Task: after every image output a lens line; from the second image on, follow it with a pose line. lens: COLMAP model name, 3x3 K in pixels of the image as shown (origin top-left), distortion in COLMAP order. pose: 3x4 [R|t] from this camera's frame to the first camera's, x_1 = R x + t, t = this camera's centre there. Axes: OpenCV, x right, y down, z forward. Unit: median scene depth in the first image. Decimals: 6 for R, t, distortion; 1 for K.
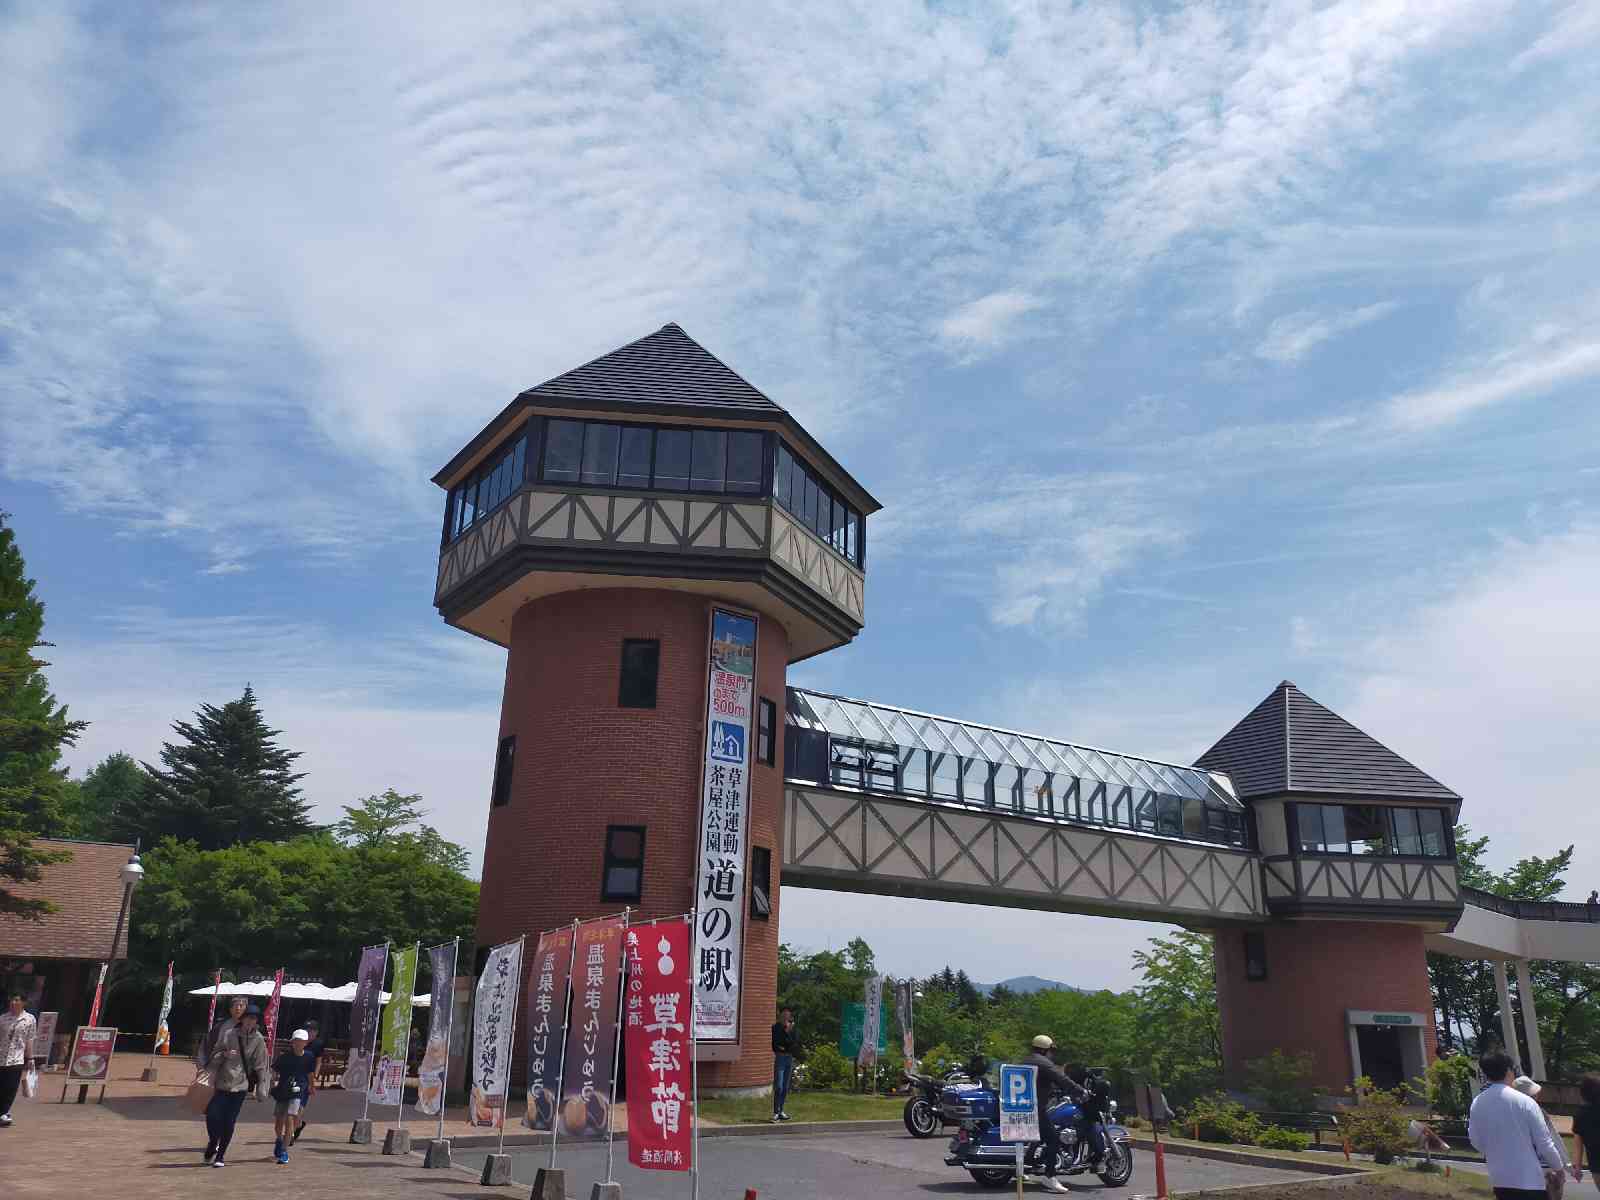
lens RADIAL K [[1217.7, 0, 800.0], [0, 1217.7, 600.0], [0, 0, 1]] dist [0.118588, -0.164474]
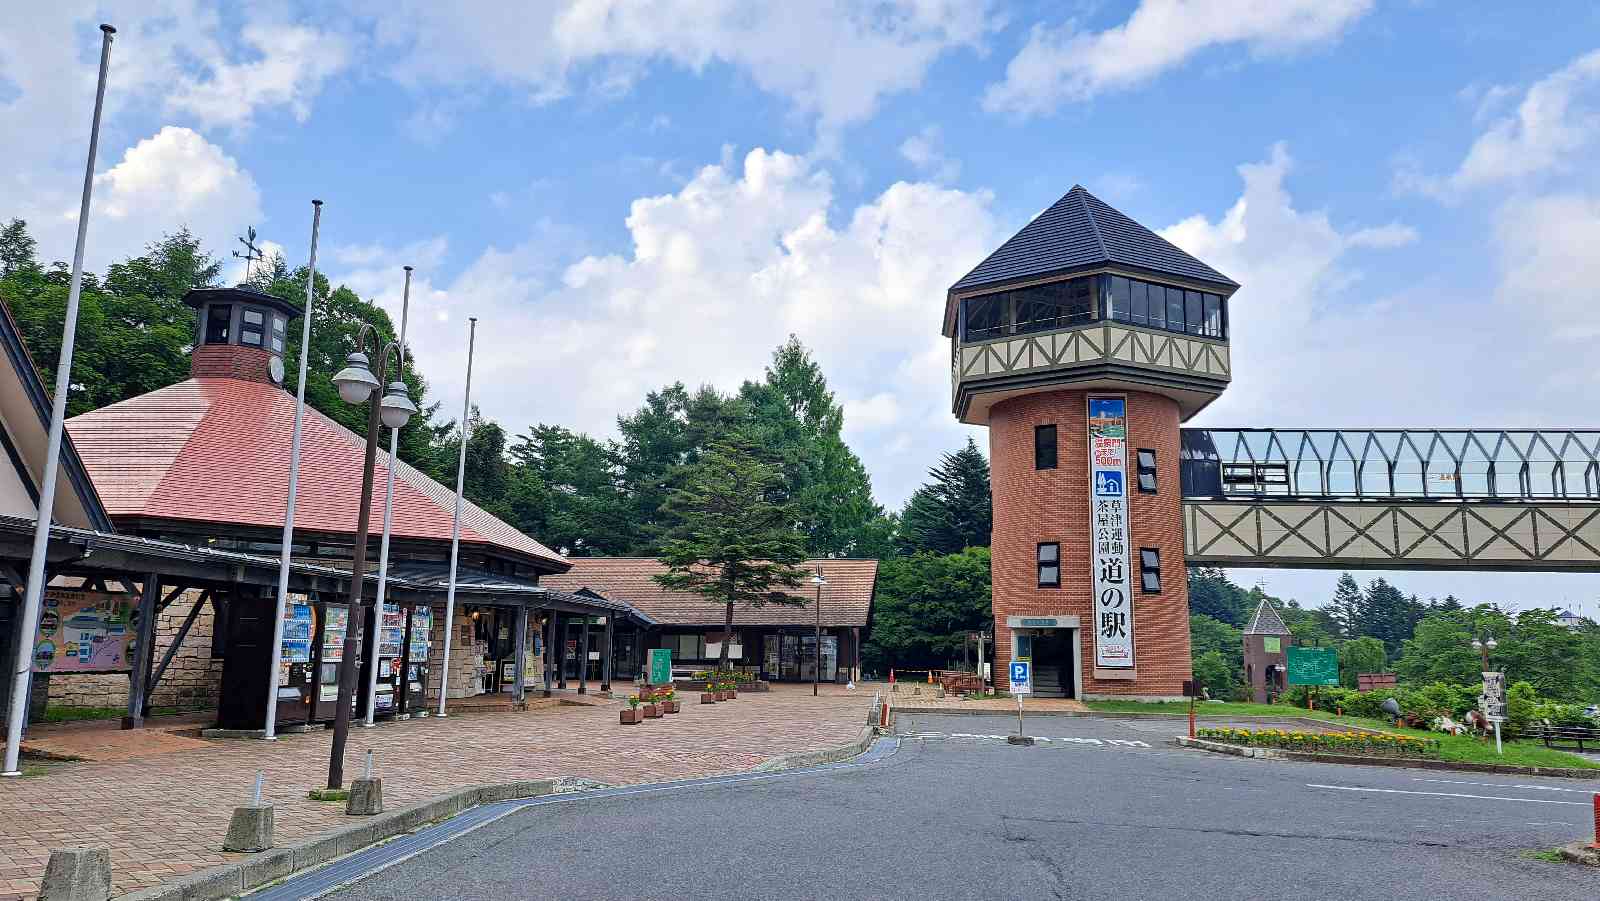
lens RADIAL K [[1155.8, 0, 800.0], [0, 1155.8, 450.5], [0, 0, 1]] dist [0.062934, -0.001491]
pose [[0.775147, -0.121897, -0.619910, 0.491683], [0.203660, 0.977042, 0.062538, -0.084415], [0.598055, -0.174727, 0.782177, -0.328296]]
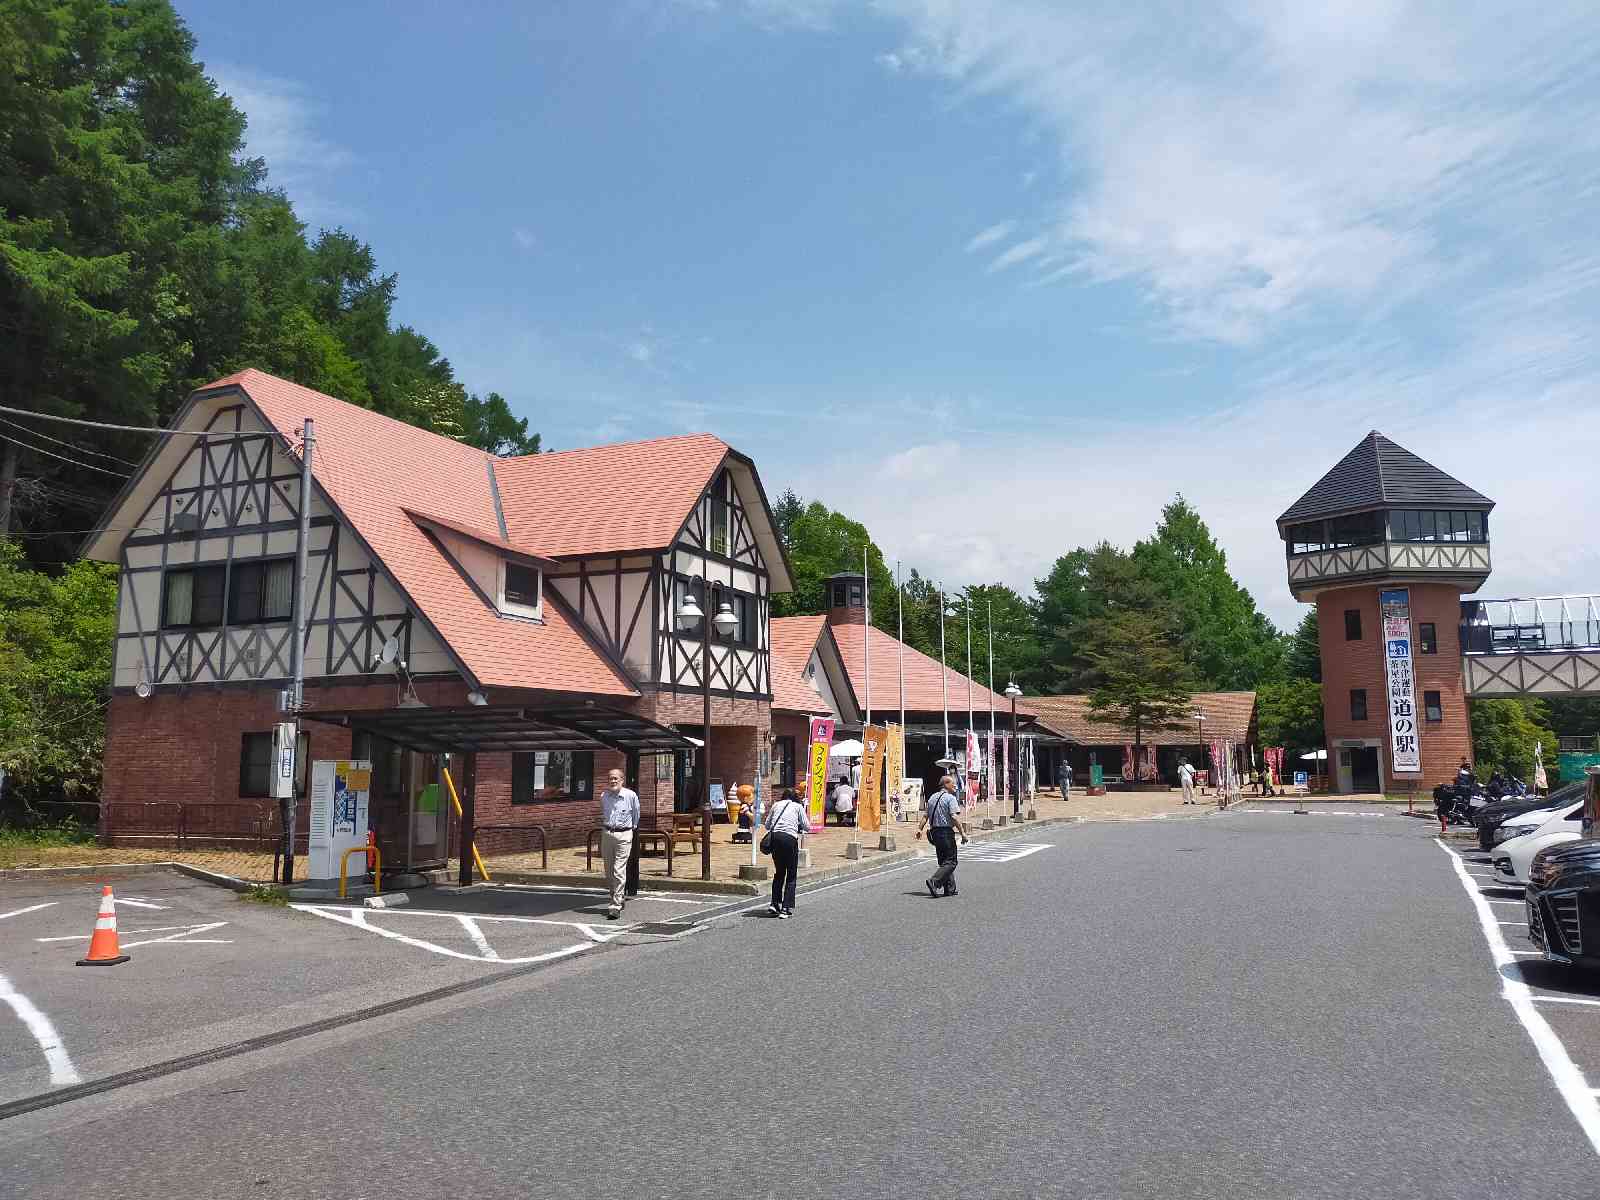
lens RADIAL K [[1217.7, 0, 800.0], [0, 1217.7, 600.0], [0, 0, 1]] dist [0.118588, -0.164474]
pose [[0.527985, -0.140060, -0.837625, 1.163873], [0.289506, 0.956912, 0.022480, -0.308909], [0.798385, -0.254367, 0.545783, -1.009959]]
